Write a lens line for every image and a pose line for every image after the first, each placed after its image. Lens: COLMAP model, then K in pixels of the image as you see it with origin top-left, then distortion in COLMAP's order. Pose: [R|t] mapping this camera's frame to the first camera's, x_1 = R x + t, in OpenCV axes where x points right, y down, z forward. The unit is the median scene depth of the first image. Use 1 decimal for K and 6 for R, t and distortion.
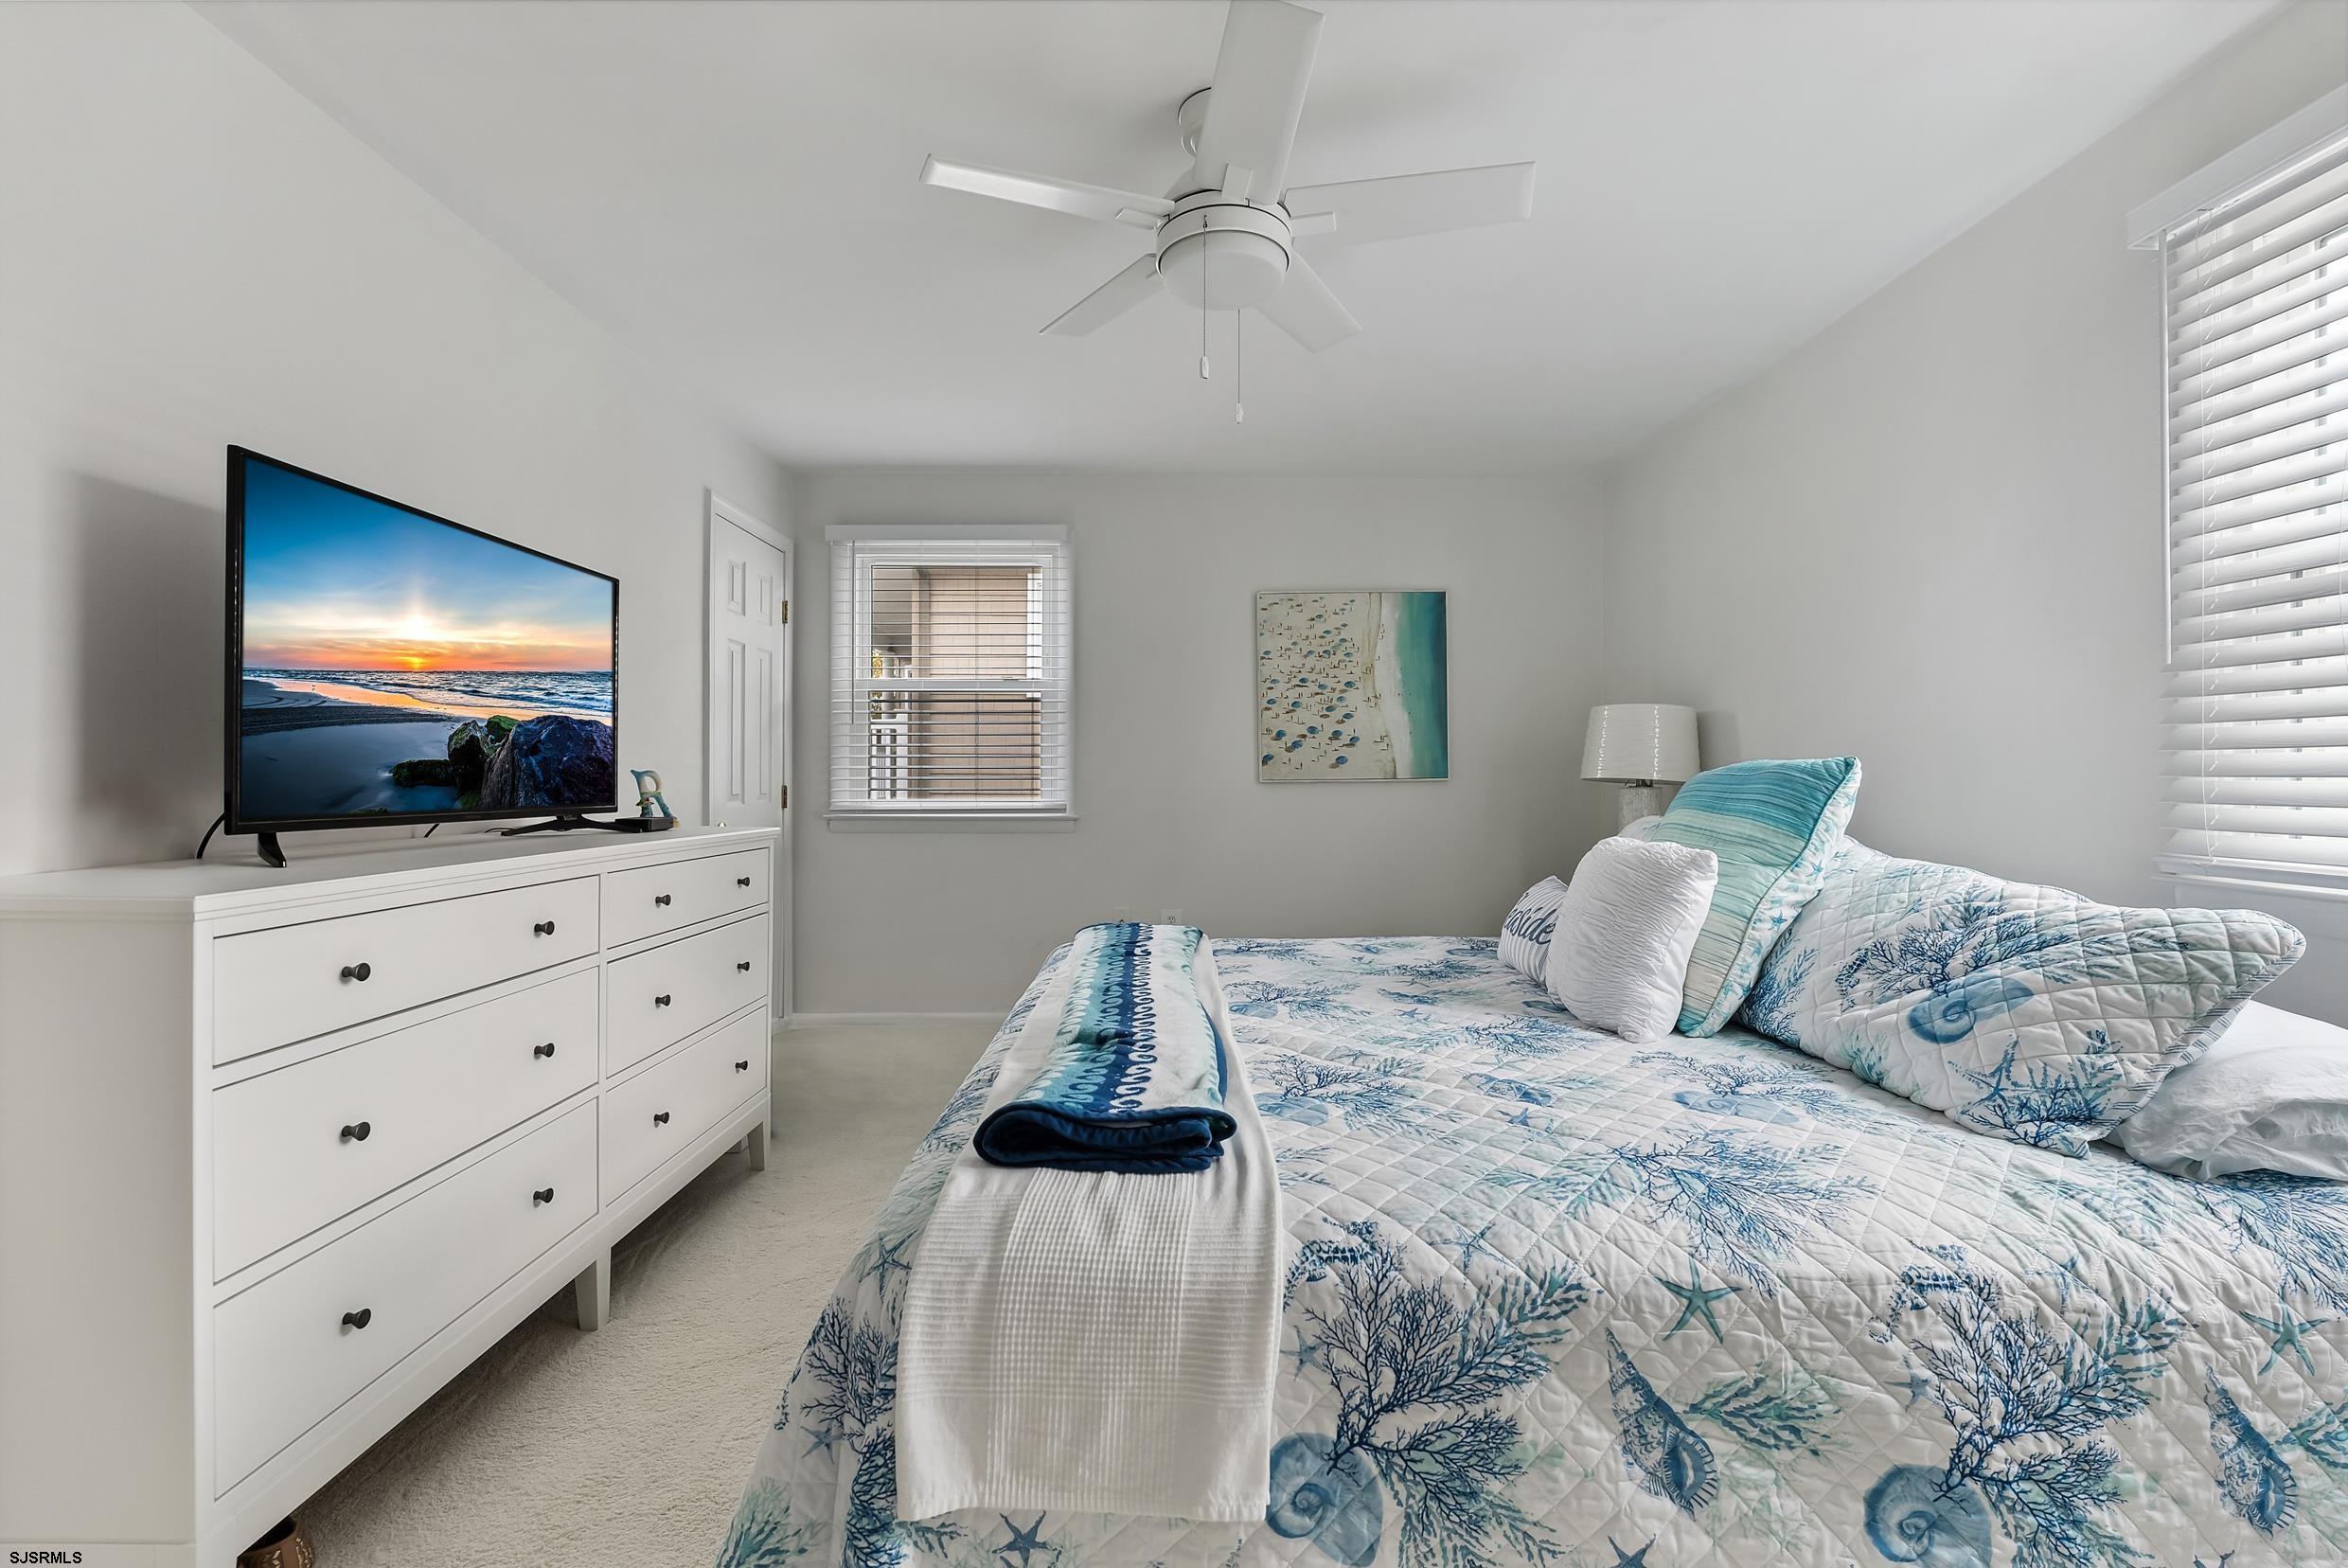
lens RADIAL K [[982.6, 0, 1175.8], [0, 982.6, 795.3], [0, 0, 1]] dist [-0.018799, 0.002631]
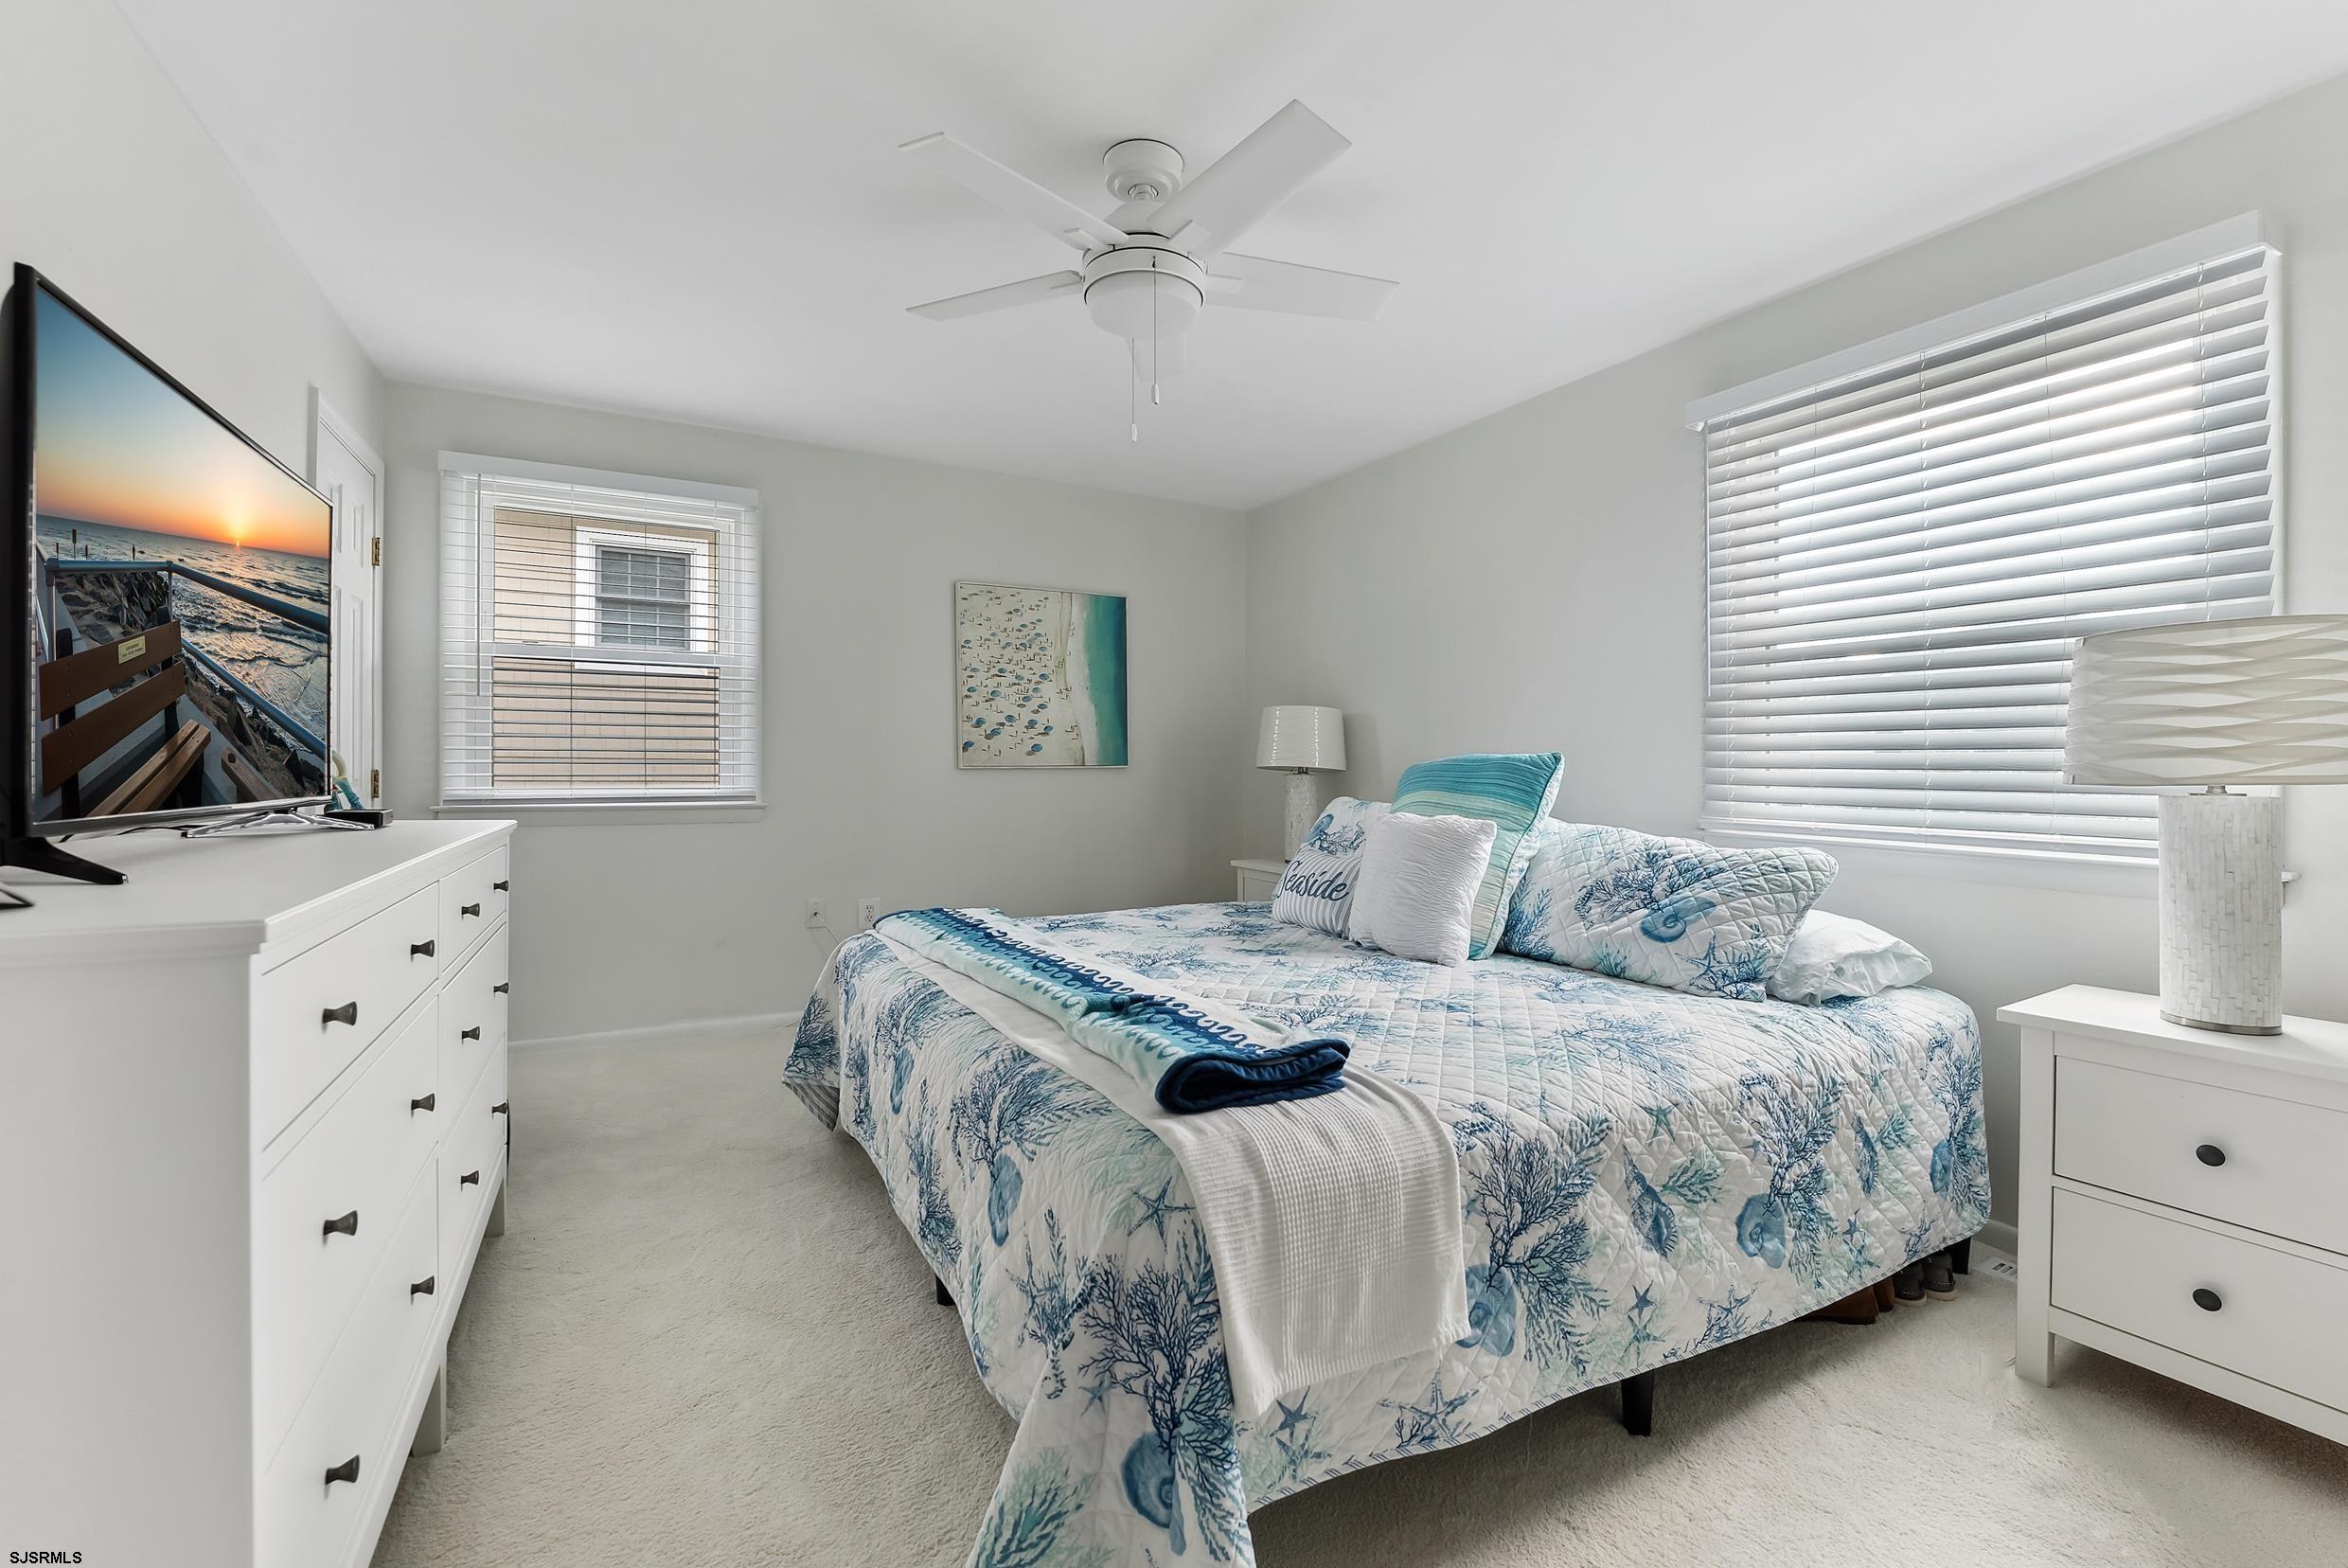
lens RADIAL K [[964.6, 0, 1174.0], [0, 964.6, 784.0], [0, 0, 1]] dist [-0.001537, -0.014155]
pose [[0.880729, -0.003714, 0.473607, -0.731152], [0.002197, 0.999991, 0.003757, -0.000596], [-0.473616, -0.002268, 0.880728, 0.043713]]
